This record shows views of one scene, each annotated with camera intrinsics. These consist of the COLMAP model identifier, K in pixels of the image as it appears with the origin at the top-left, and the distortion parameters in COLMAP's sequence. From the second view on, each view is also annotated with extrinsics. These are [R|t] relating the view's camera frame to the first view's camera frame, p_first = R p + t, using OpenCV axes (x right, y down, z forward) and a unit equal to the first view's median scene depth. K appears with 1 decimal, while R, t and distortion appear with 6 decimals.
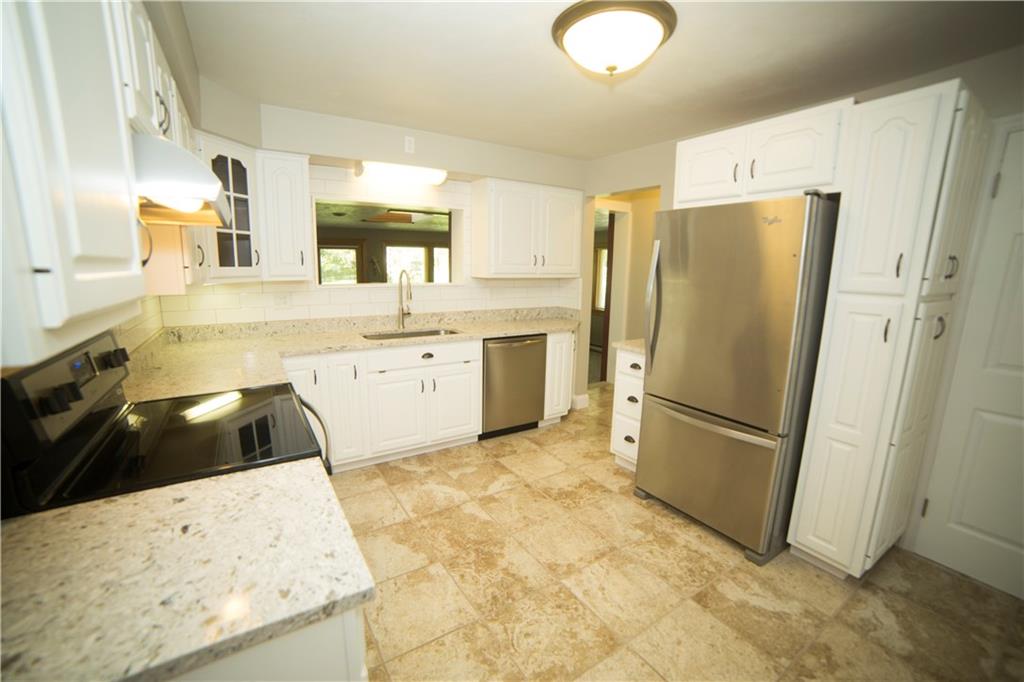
lens RADIAL K [[420.4, 0, 510.2], [0, 420.4, 339.9], [0, 0, 1]] dist [-0.111081, 0.038711]
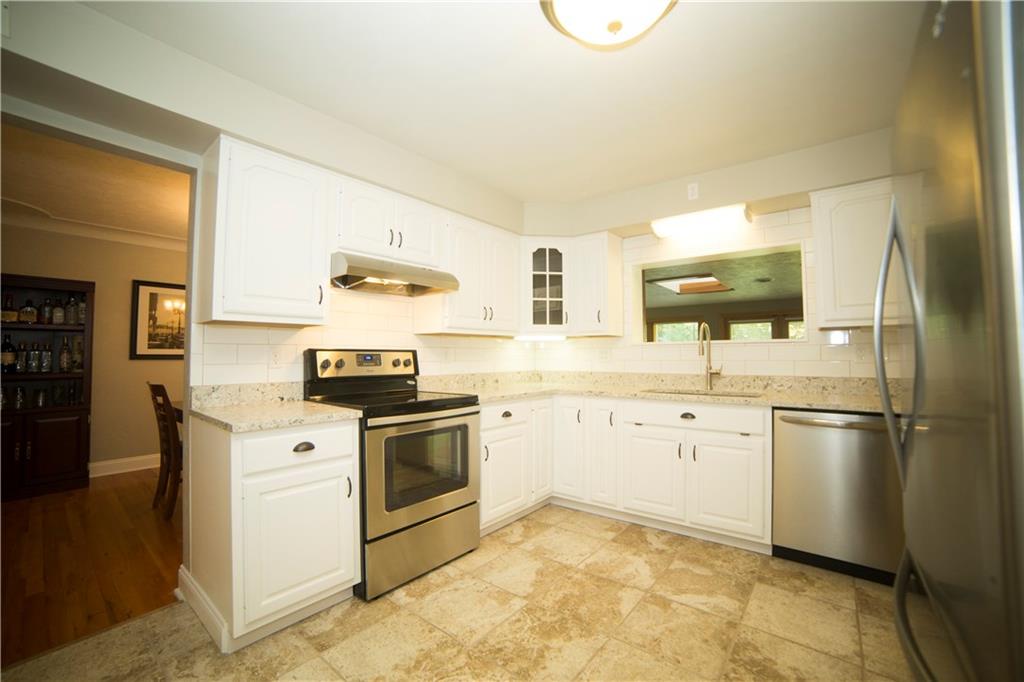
lens RADIAL K [[420.4, 0, 510.2], [0, 420.4, 339.9], [0, 0, 1]] dist [-0.111081, 0.038711]
pose [[0.307338, -0.051942, -0.950182, 0.553249], [-0.160018, 0.981470, -0.105410, 0.034643], [0.938050, 0.184443, 0.293331, 0.417434]]
